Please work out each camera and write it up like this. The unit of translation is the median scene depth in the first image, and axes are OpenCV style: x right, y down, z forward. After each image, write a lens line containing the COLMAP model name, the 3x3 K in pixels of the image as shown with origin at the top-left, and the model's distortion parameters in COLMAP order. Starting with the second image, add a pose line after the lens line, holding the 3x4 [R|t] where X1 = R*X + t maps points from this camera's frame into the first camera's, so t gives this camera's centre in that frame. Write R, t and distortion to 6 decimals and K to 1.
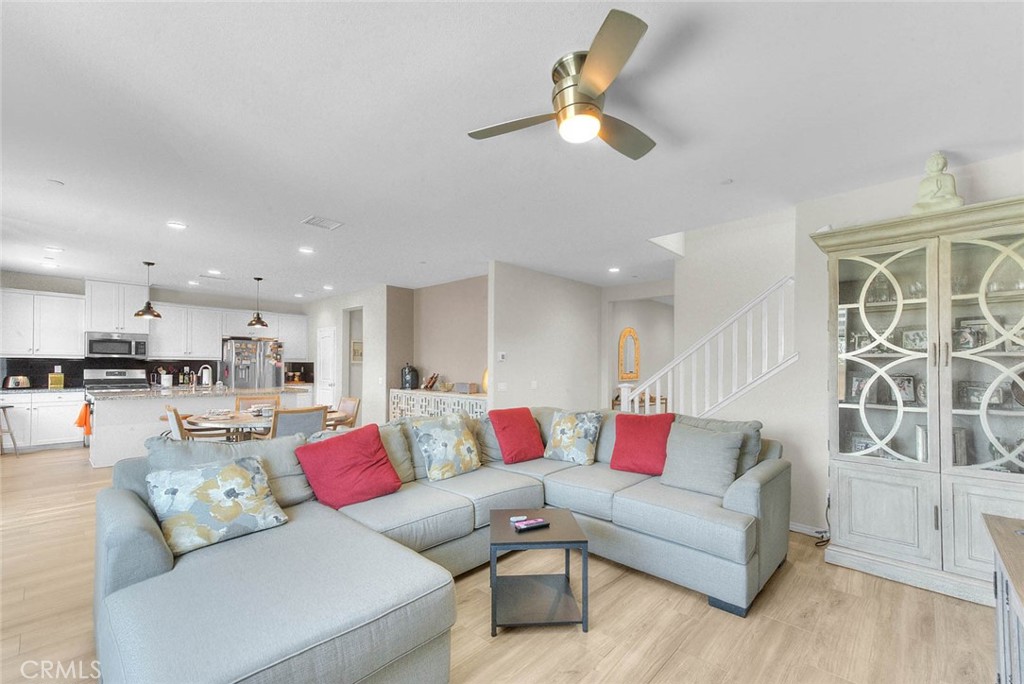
lens RADIAL K [[403.6, 0, 517.0], [0, 403.6, 362.3], [0, 0, 1]] dist [0.007918, -0.000170]
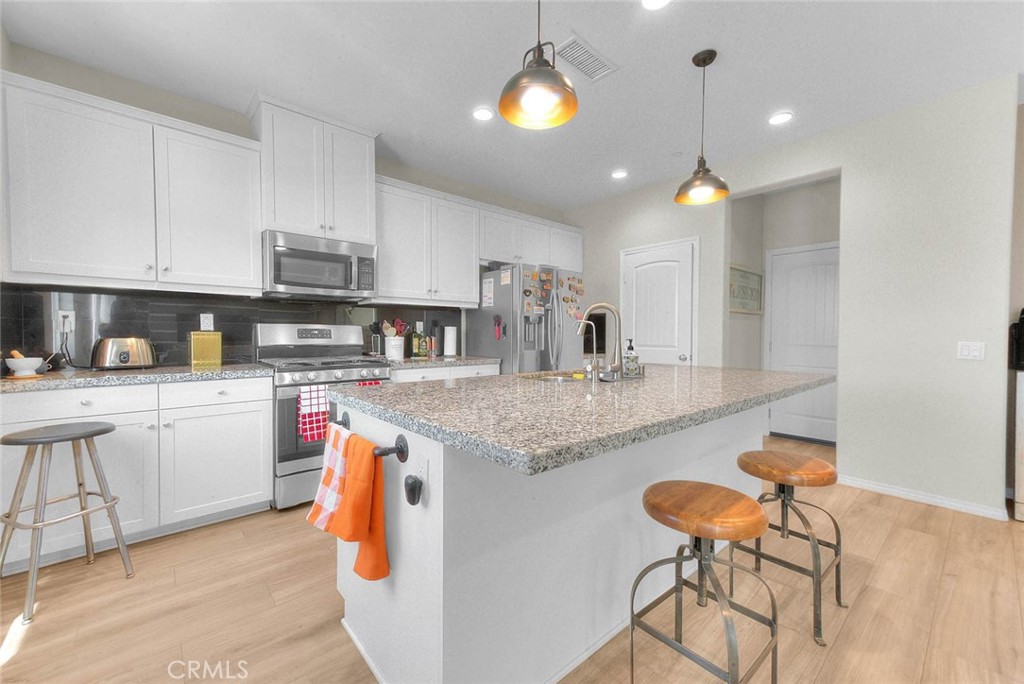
lens RADIAL K [[403.6, 0, 520.0], [0, 403.6, 342.8], [0, 0, 1]] dist [0.007918, -0.000170]
pose [[0.994793, -0.007751, -0.101624, -0.702621], [0.010584, 0.999569, 0.027368, 0.027822], [0.101368, -0.028301, 0.994446, 0.567237]]
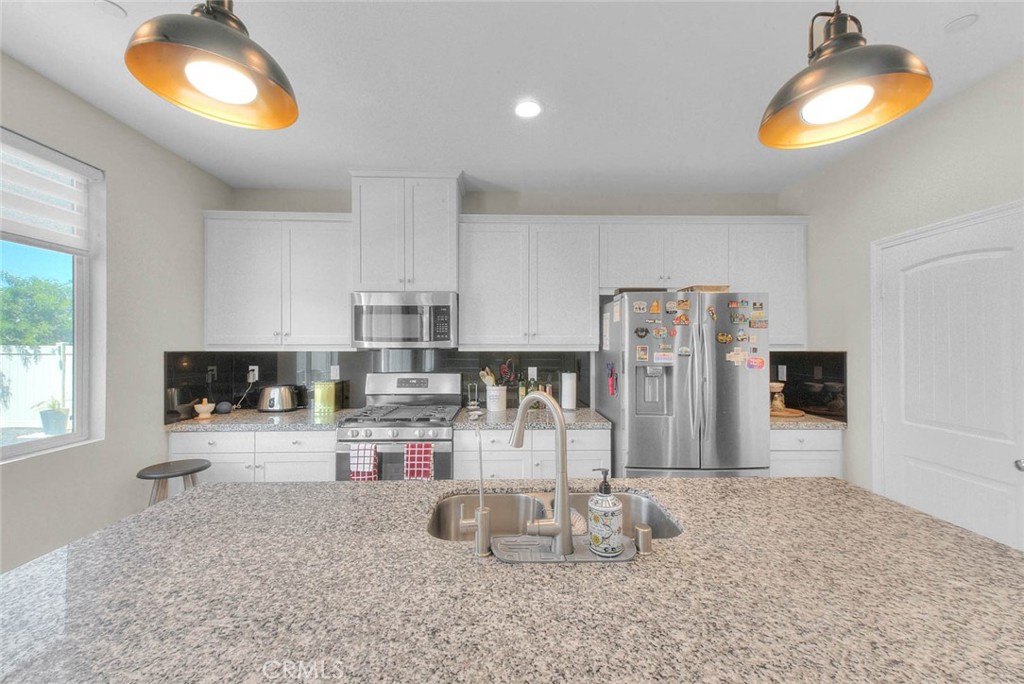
lens RADIAL K [[403.6, 0, 512.5], [0, 403.6, 343.6], [0, 0, 1]] dist [0.007918, -0.000170]
pose [[0.694664, -0.020337, -0.719047, -0.569172], [0.012117, 0.999789, -0.016571, -0.007650], [0.719232, 0.002798, 0.694764, 0.752232]]
